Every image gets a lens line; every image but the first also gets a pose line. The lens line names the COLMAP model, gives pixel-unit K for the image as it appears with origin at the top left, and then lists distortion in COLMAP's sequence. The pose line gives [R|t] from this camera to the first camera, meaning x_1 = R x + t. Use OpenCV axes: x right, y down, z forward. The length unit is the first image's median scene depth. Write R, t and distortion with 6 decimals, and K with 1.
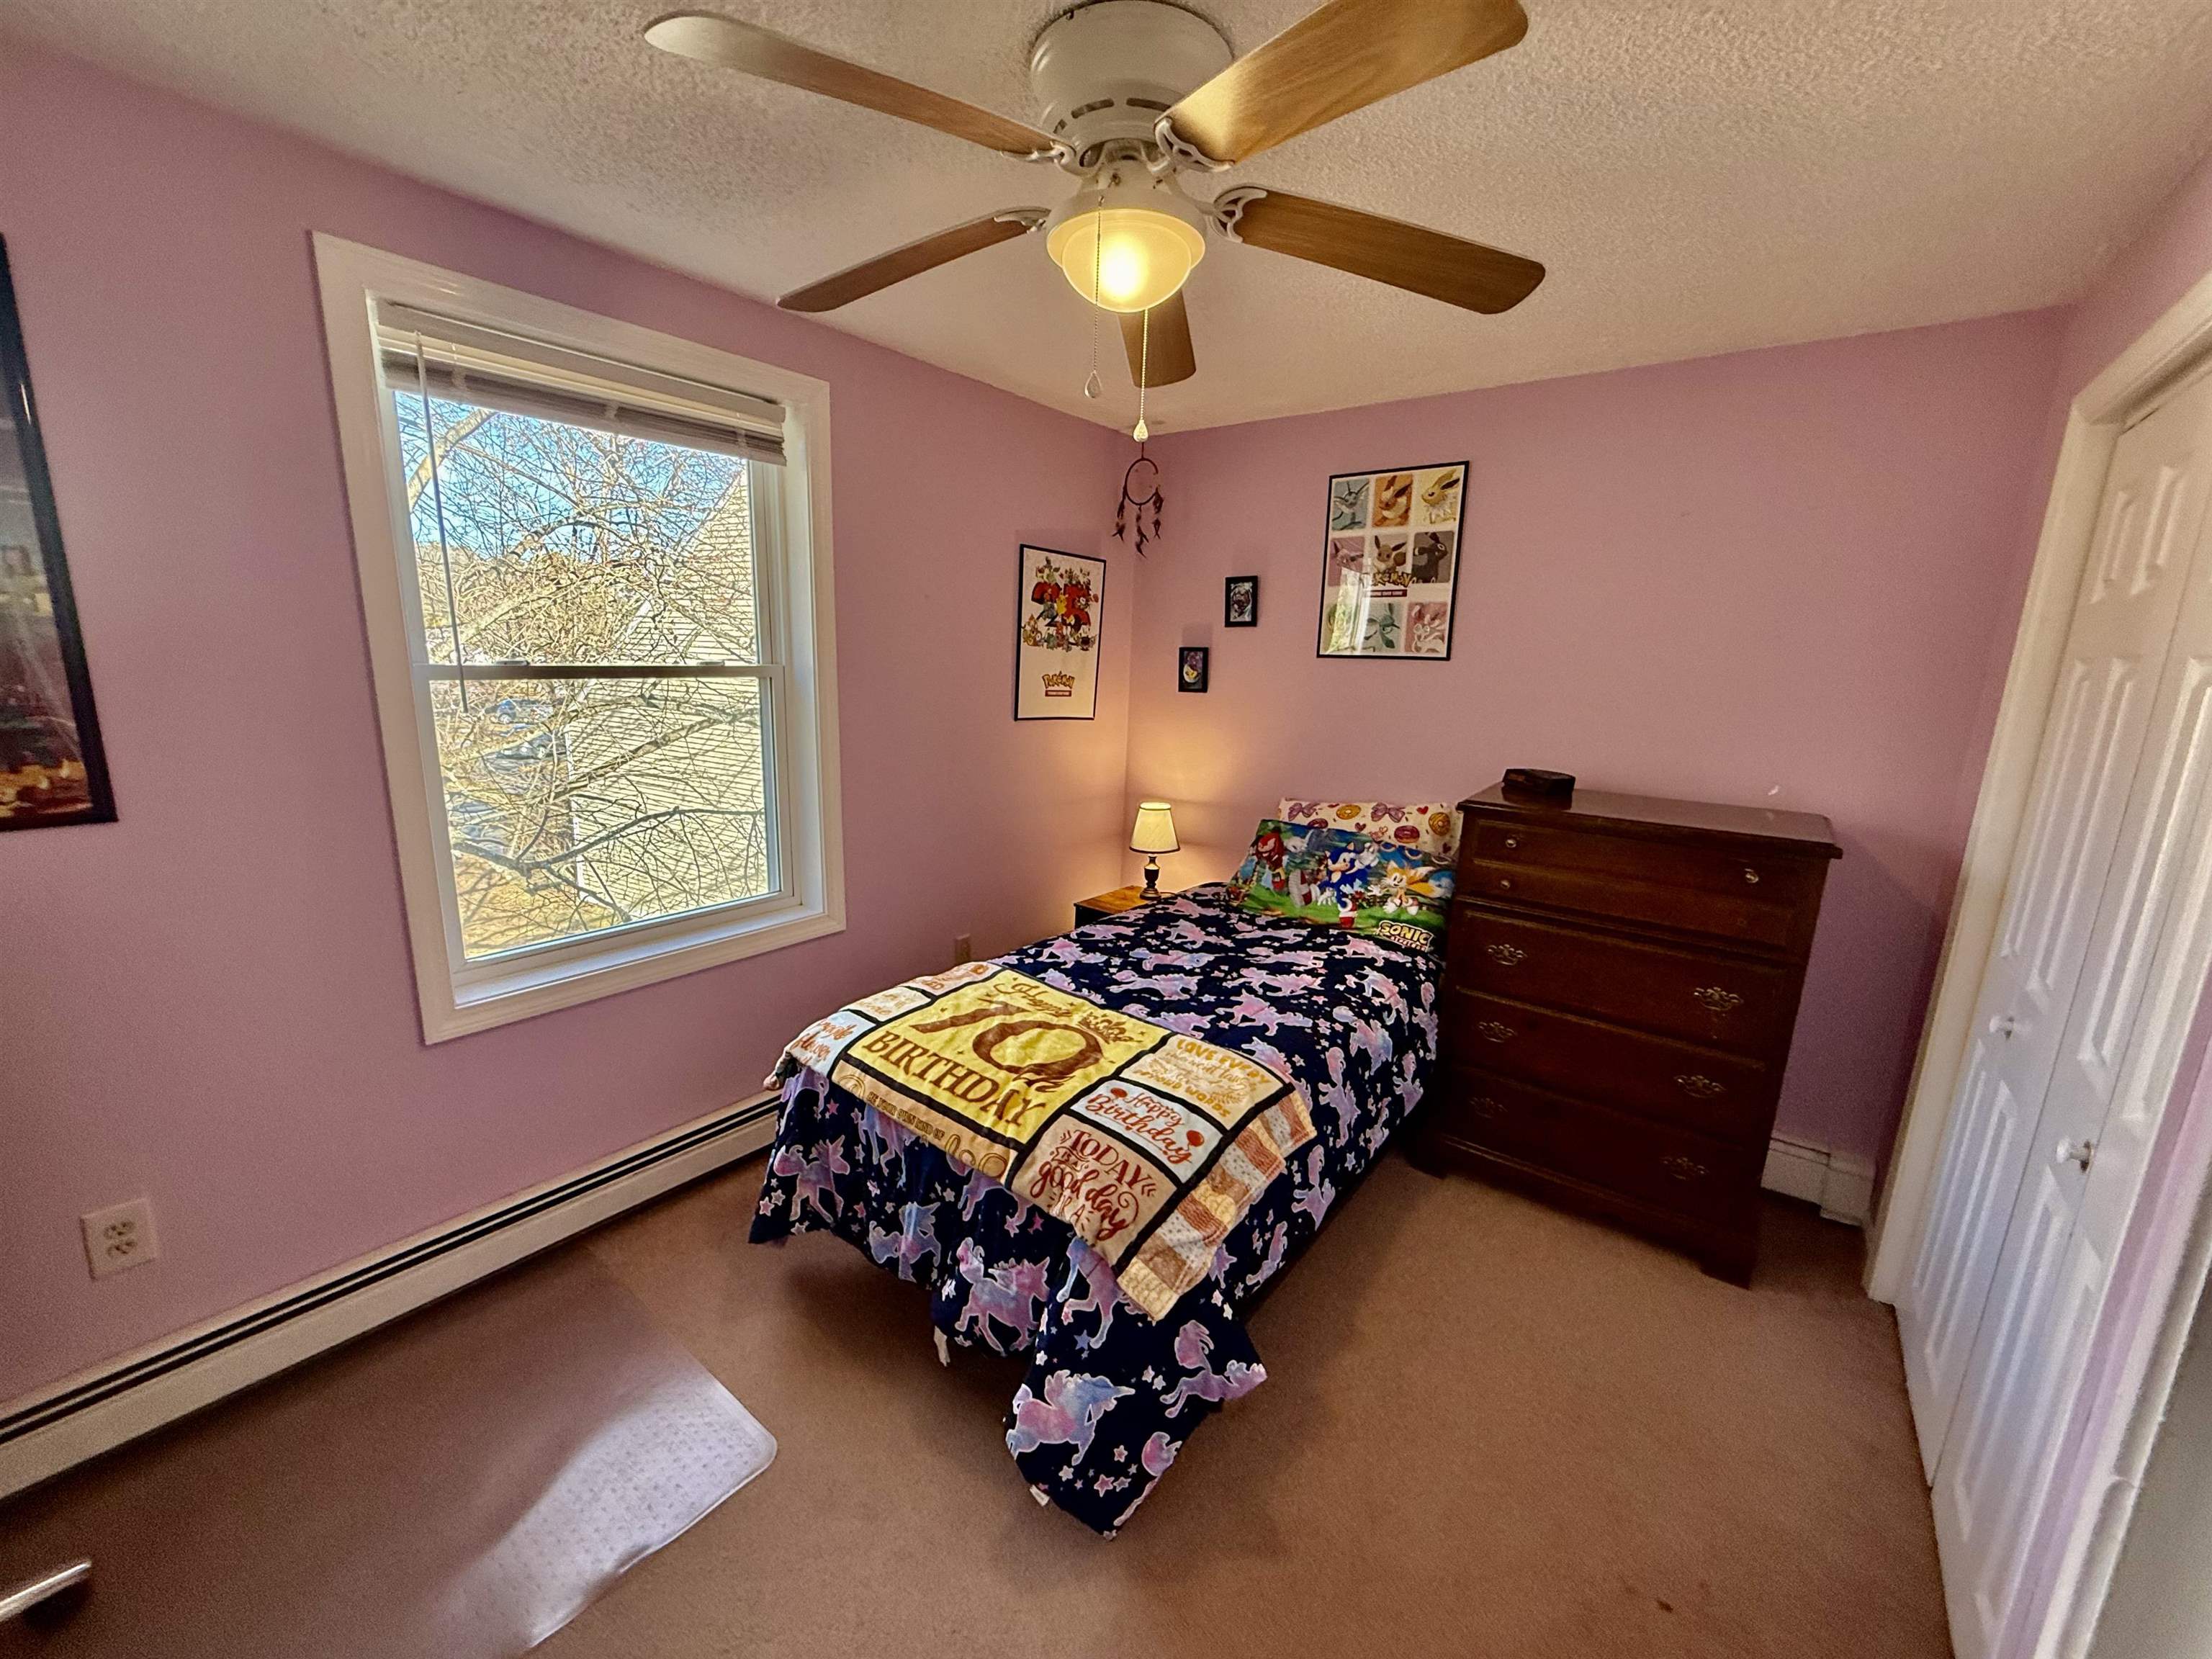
lens RADIAL K [[860.7, 0, 1106.0], [0, 860.7, 829.5], [0, 0, 1]] dist [-0.003931, -0.000303]
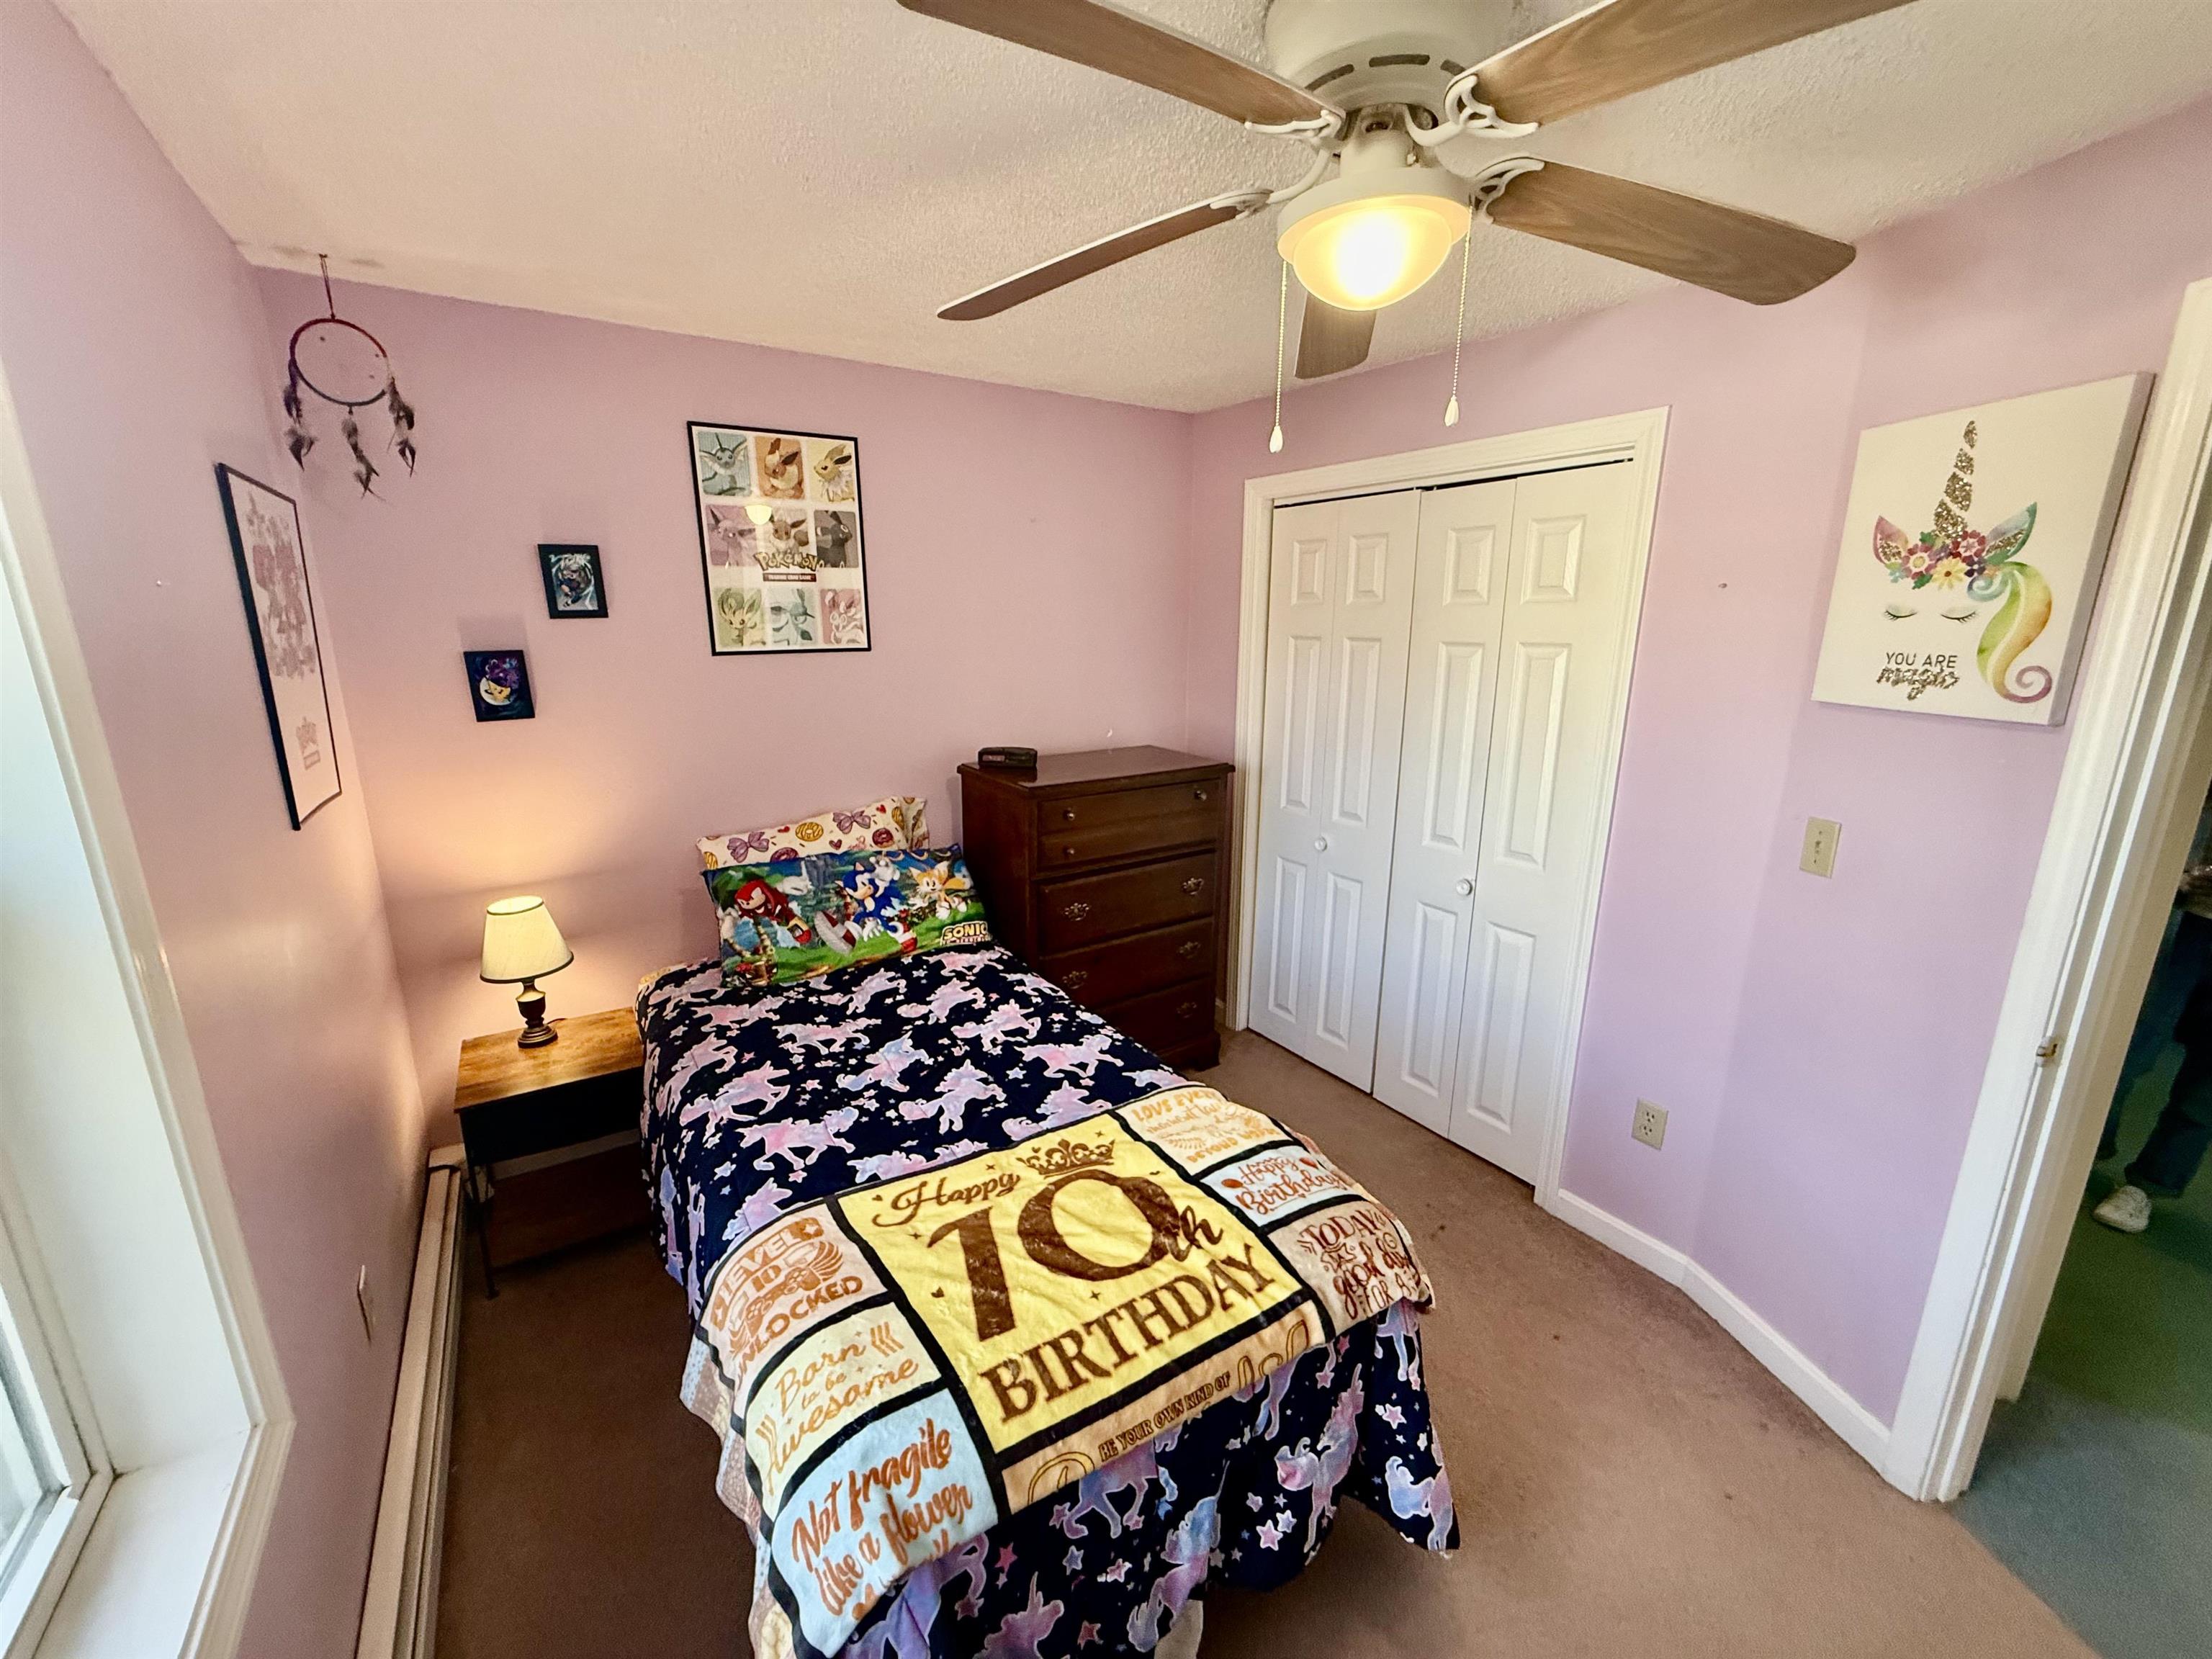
lens RADIAL K [[860.7, 0, 1106.0], [0, 860.7, 829.5], [0, 0, 1]] dist [-0.003931, -0.000303]
pose [[0.345542, -0.255479, 0.902957, -0.453279], [0.200841, 0.960065, 0.194780, -0.150357], [-0.916659, 0.114046, 0.383053, 0.451305]]
